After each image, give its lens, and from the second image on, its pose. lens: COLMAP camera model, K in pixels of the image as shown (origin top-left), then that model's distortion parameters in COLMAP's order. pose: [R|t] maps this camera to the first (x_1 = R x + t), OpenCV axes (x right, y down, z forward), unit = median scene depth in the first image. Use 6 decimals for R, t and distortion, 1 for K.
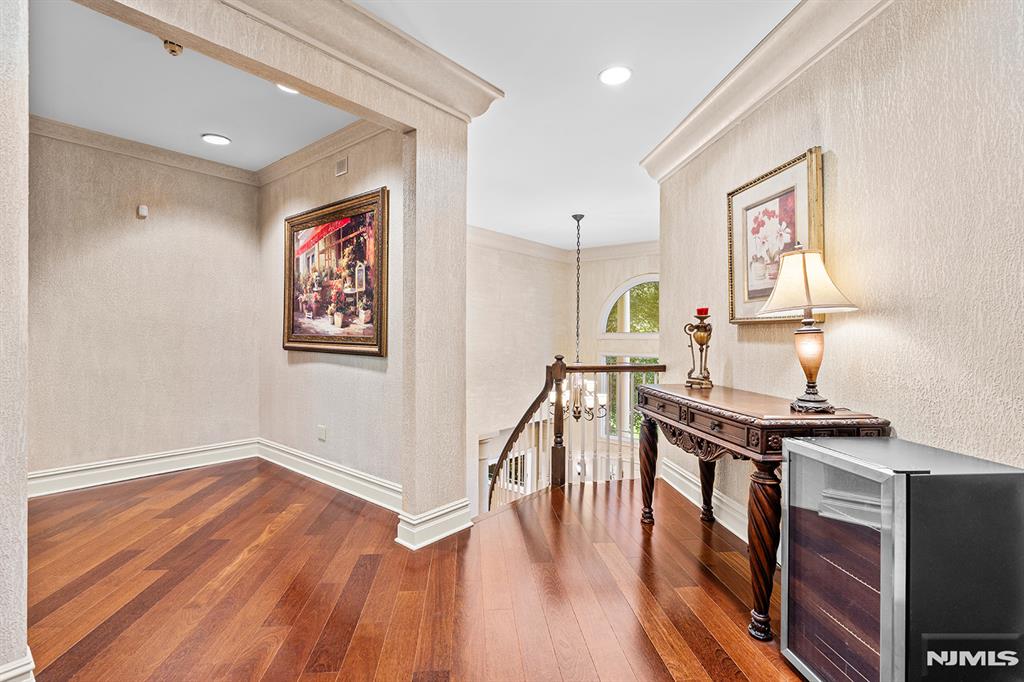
lens RADIAL K [[465.3, 0, 513.7], [0, 465.3, 337.6], [0, 0, 1]] dist [-0.001774, -0.000151]
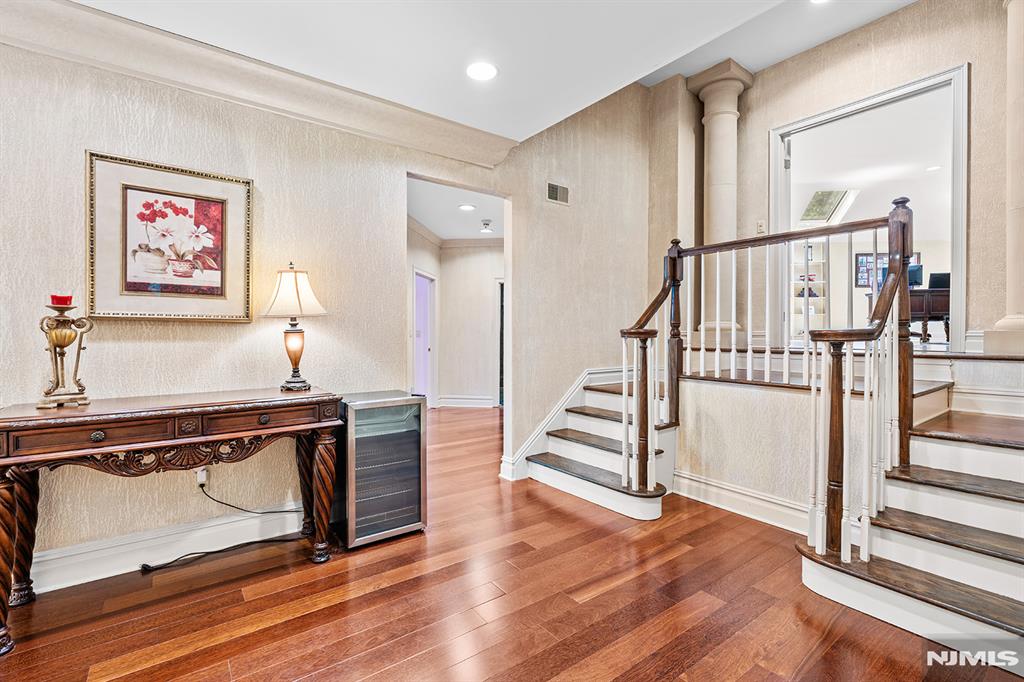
lens RADIAL K [[465.3, 0, 513.7], [0, 465.3, 337.6], [0, 0, 1]] dist [-0.001774, -0.000151]
pose [[-0.518089, -0.013258, 0.855224, -0.670301], [0.000650, 0.999873, 0.015894, -0.011326], [-0.855327, 0.008791, -0.518015, 0.922499]]
